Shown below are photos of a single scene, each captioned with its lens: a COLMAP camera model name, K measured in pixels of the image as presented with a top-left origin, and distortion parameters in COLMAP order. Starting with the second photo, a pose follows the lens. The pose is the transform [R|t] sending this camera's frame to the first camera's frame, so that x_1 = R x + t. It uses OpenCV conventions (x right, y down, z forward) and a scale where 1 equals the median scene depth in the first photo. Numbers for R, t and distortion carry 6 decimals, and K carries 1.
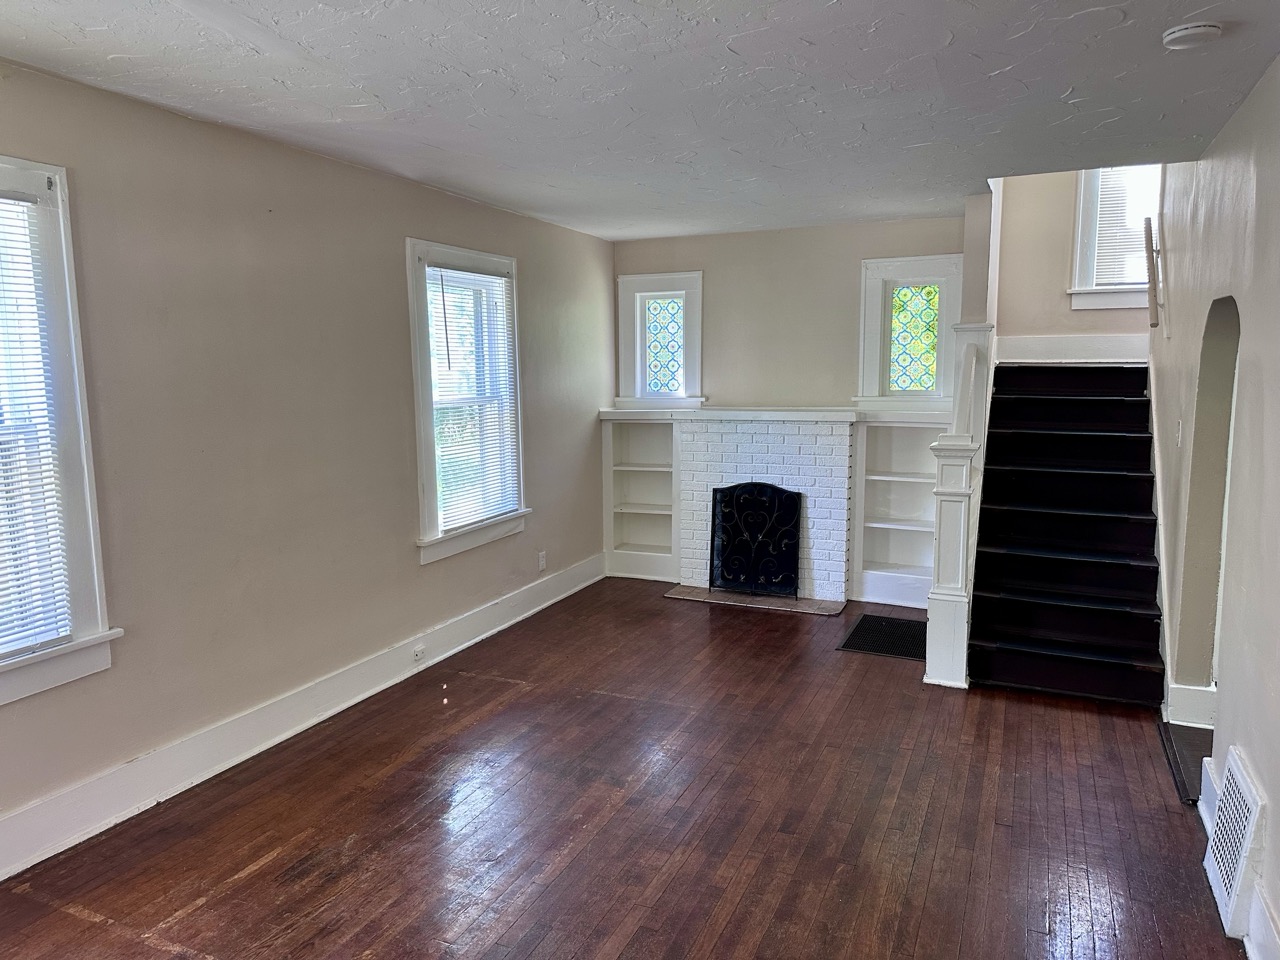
lens RADIAL K [[883.3, 0, 642.9], [0, 883.3, 483.1], [0, 0, 1]] dist [0.020456, -0.032610]
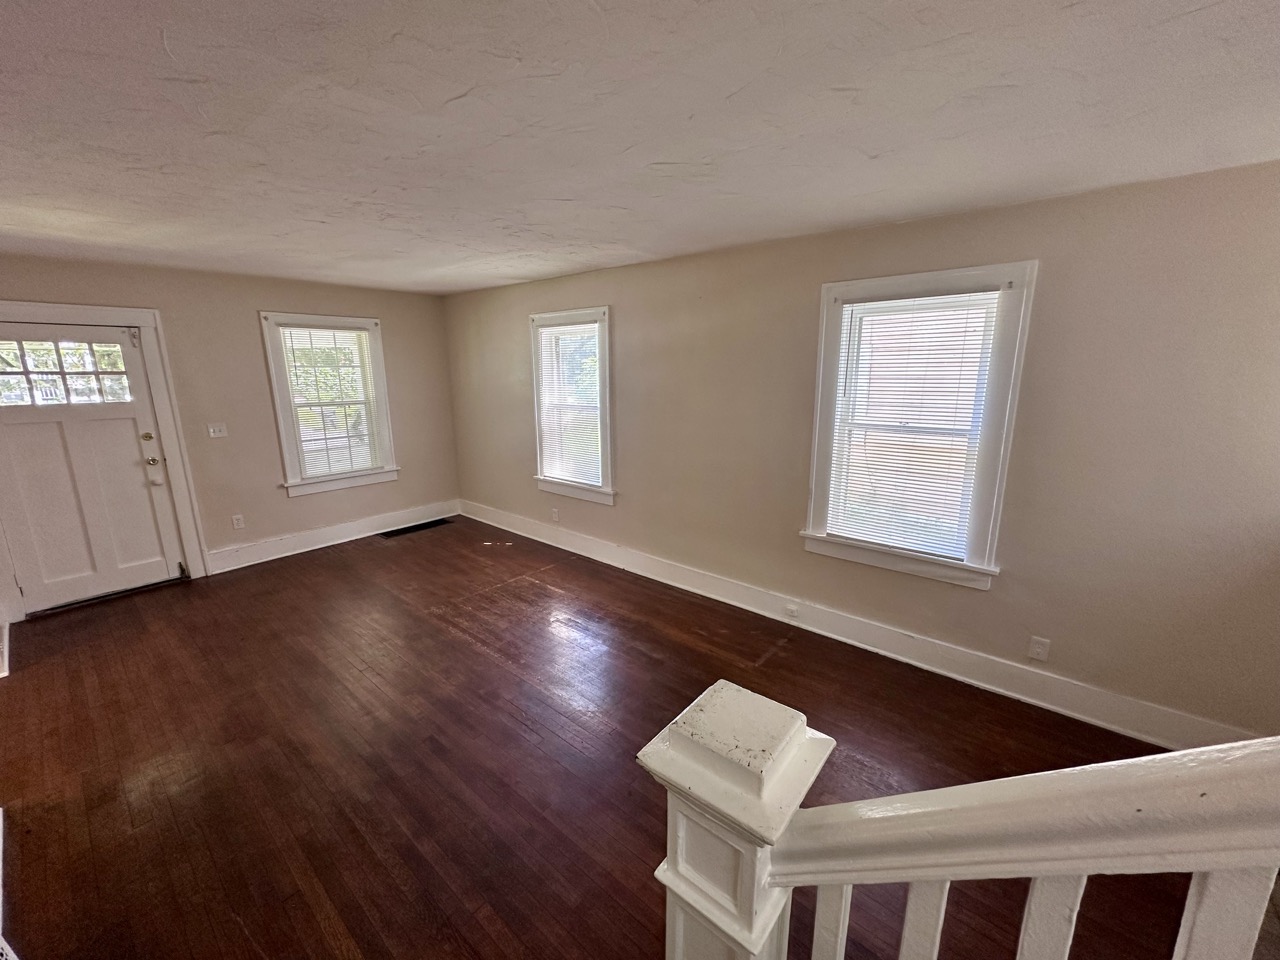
lens RADIAL K [[510.7, 0, 640.1], [0, 510.7, 480.2], [0, 0, 1]] dist [-0.002725, -0.000987]
pose [[-0.282613, 0.216304, -0.934528, 0.409693], [-0.121131, 0.958397, 0.258460, -0.140146], [0.951555, 0.186244, -0.244655, 0.803643]]
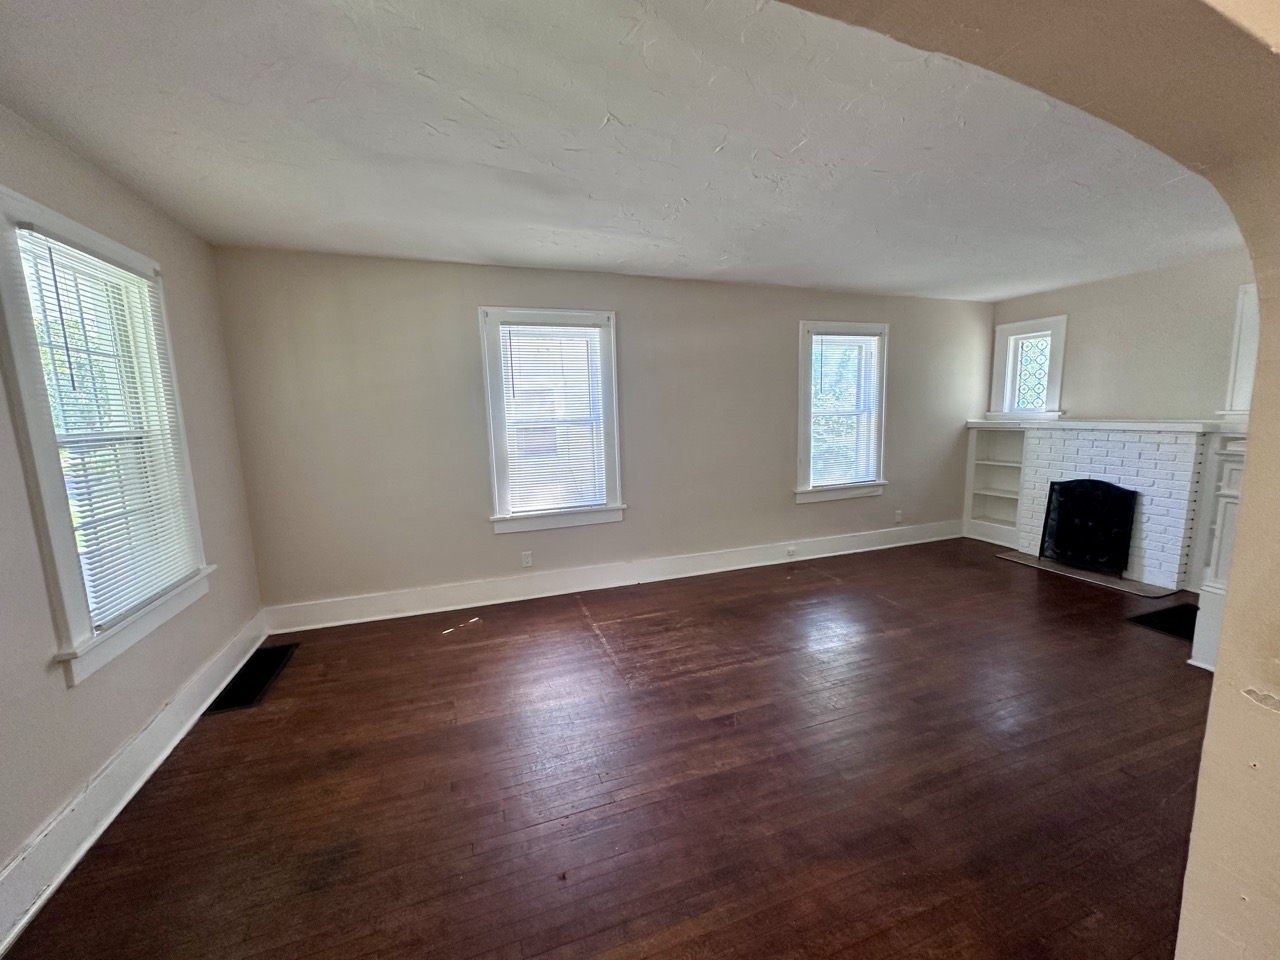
lens RADIAL K [[510.7, 0, 639.3], [0, 510.7, 477.9], [0, 0, 1]] dist [-0.002725, -0.000987]
pose [[0.685772, 0.090477, -0.722171, 0.234506], [-0.078493, 0.995650, 0.050203, 0.012337], [0.723572, 0.022258, 0.689890, 0.047776]]
